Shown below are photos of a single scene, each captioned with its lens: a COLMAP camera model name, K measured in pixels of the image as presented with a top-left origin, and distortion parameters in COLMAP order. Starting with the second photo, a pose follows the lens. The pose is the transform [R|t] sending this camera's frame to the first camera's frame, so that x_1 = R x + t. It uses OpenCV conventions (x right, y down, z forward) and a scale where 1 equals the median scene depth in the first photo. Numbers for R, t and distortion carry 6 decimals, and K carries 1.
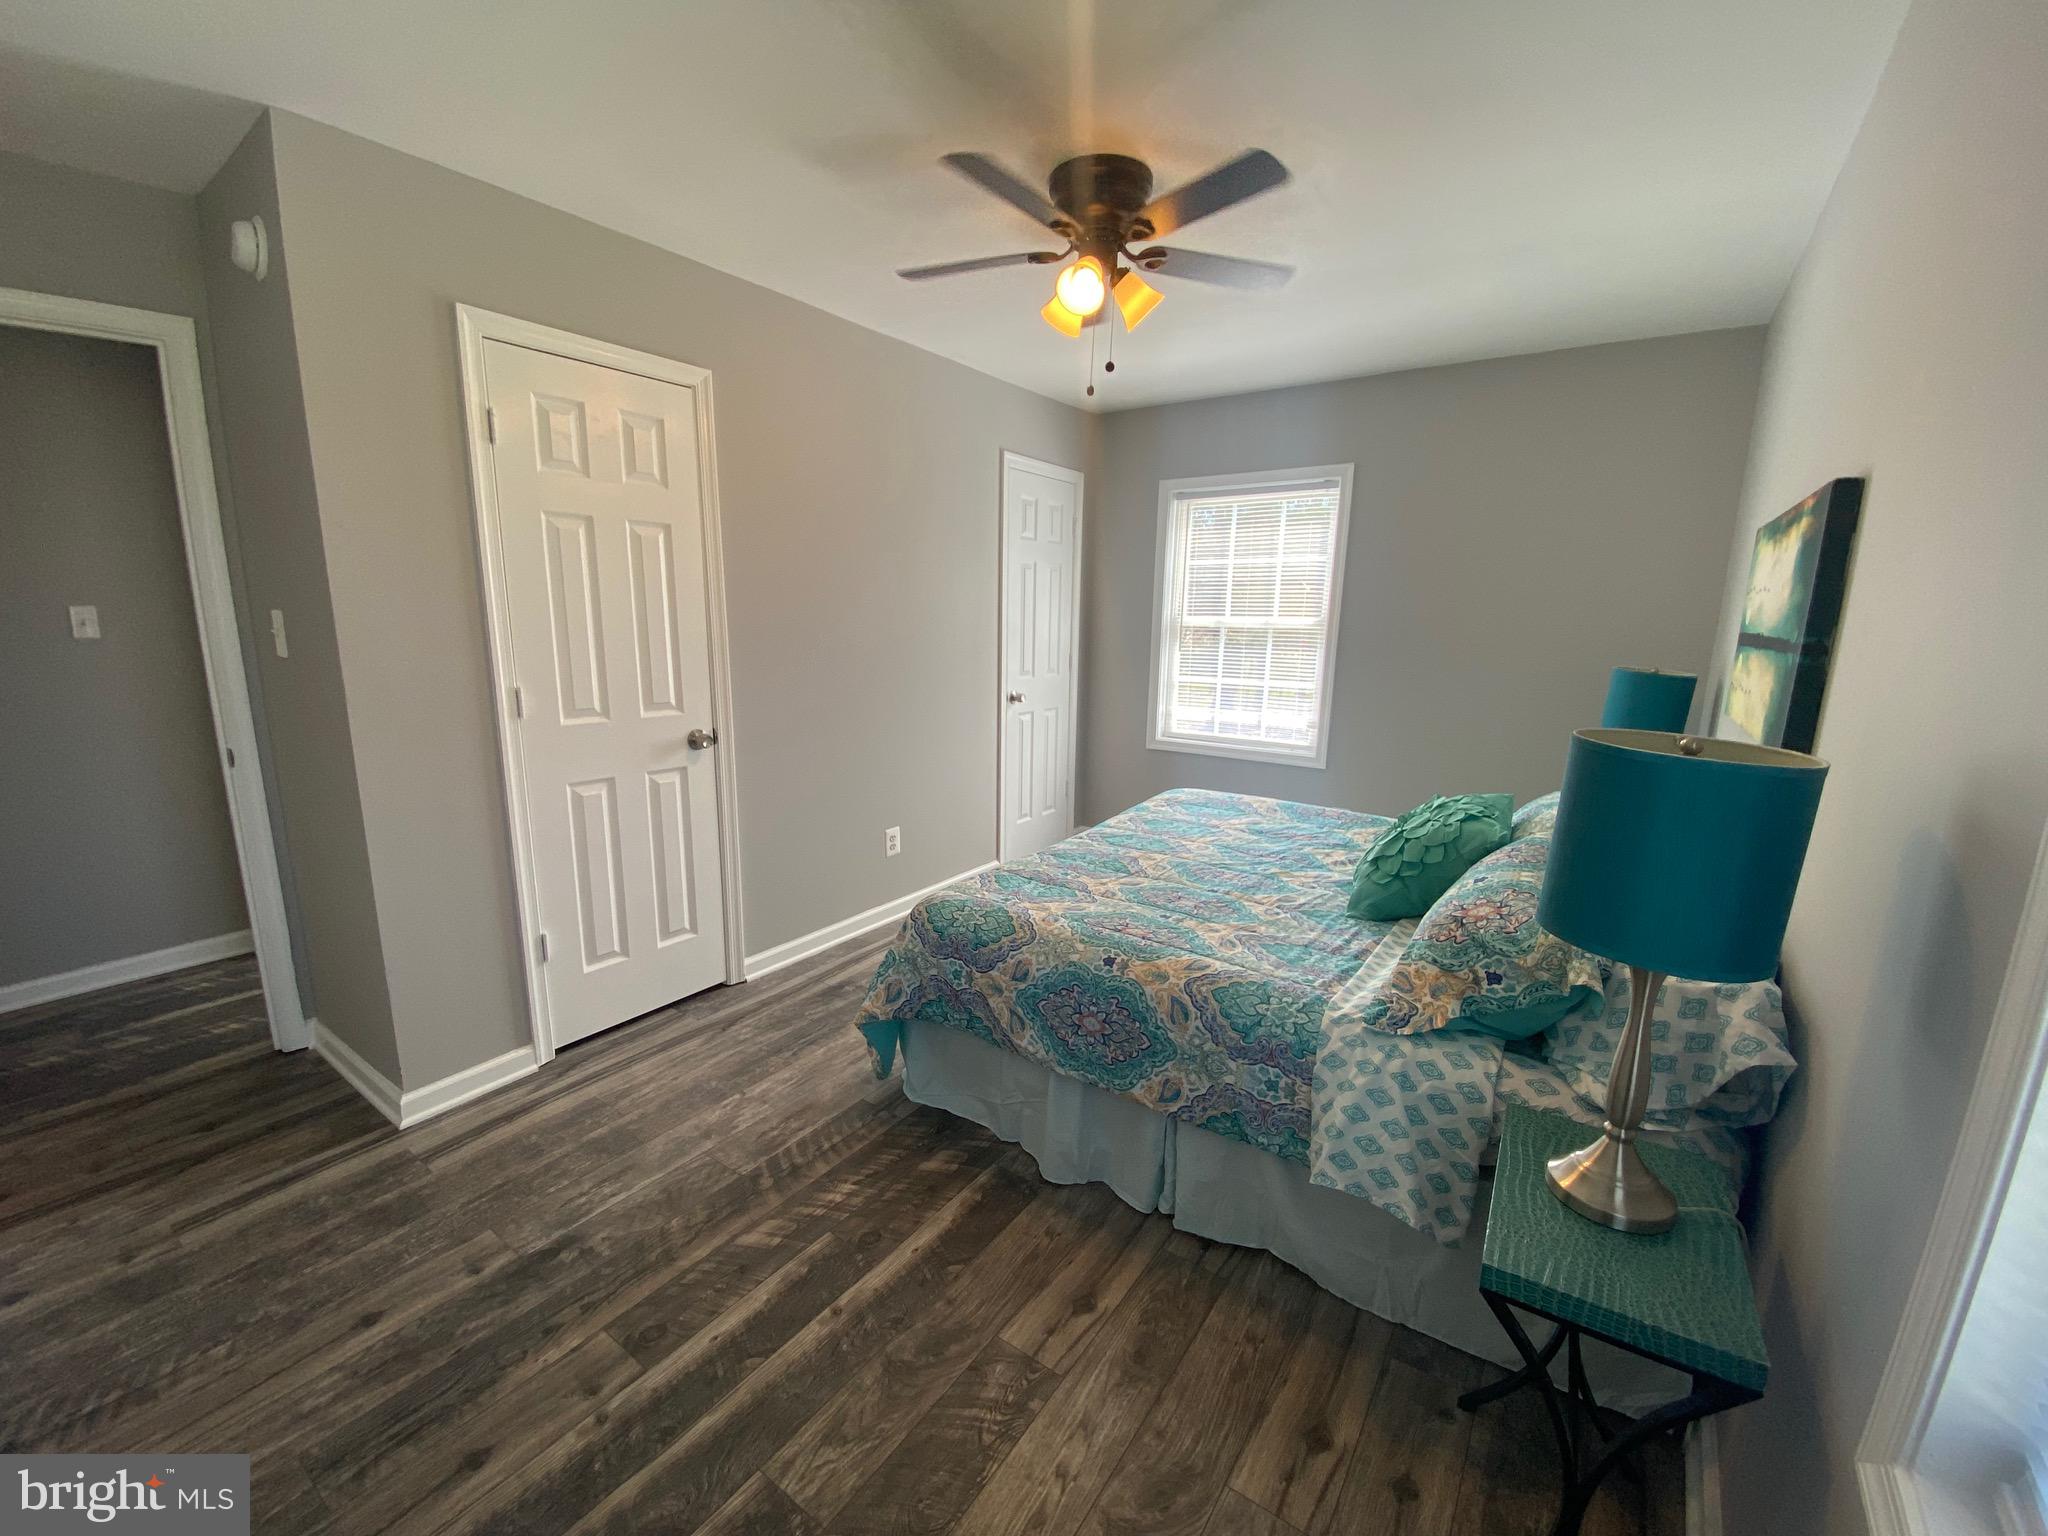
lens RADIAL K [[831.2, 0, 1019.9], [0, 831.2, 776.4], [0, 0, 1]] dist [0.016291, -0.020068]
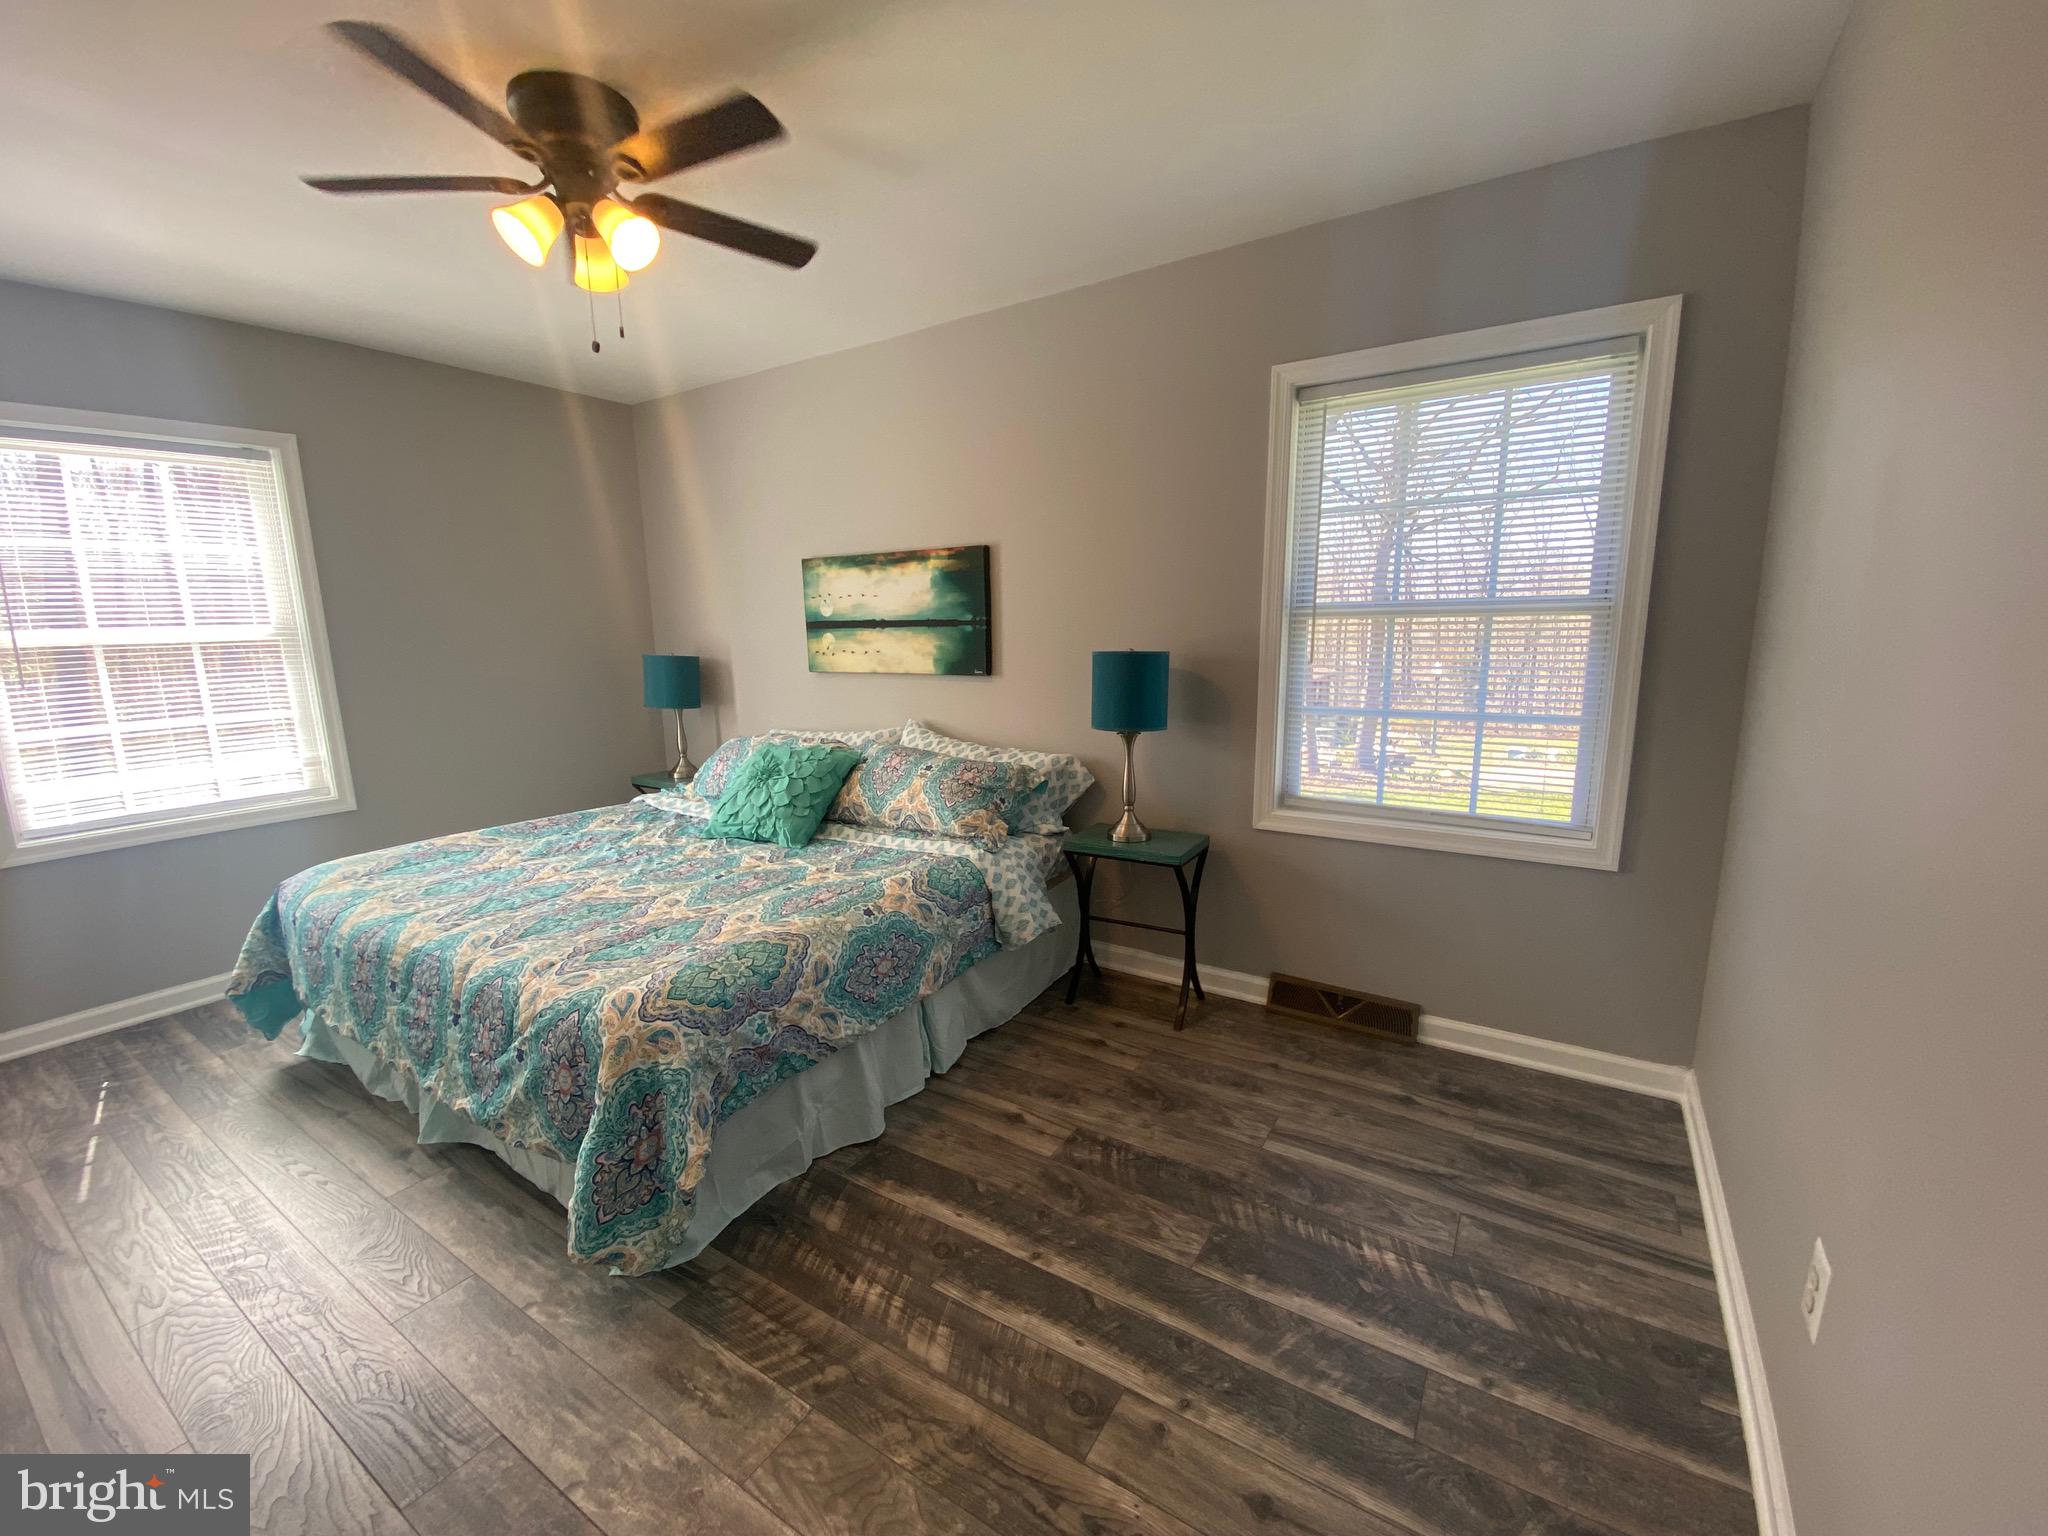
lens RADIAL K [[824.8, 0, 1023.0], [0, 824.8, 776.7], [0, 0, 1]] dist [0.034448, -0.027129]
pose [[-0.040377, -0.205998, 0.977719, -0.988767], [0.217147, 0.953321, 0.209825, -0.149249], [-0.975304, 0.220781, 0.006239, 0.761315]]
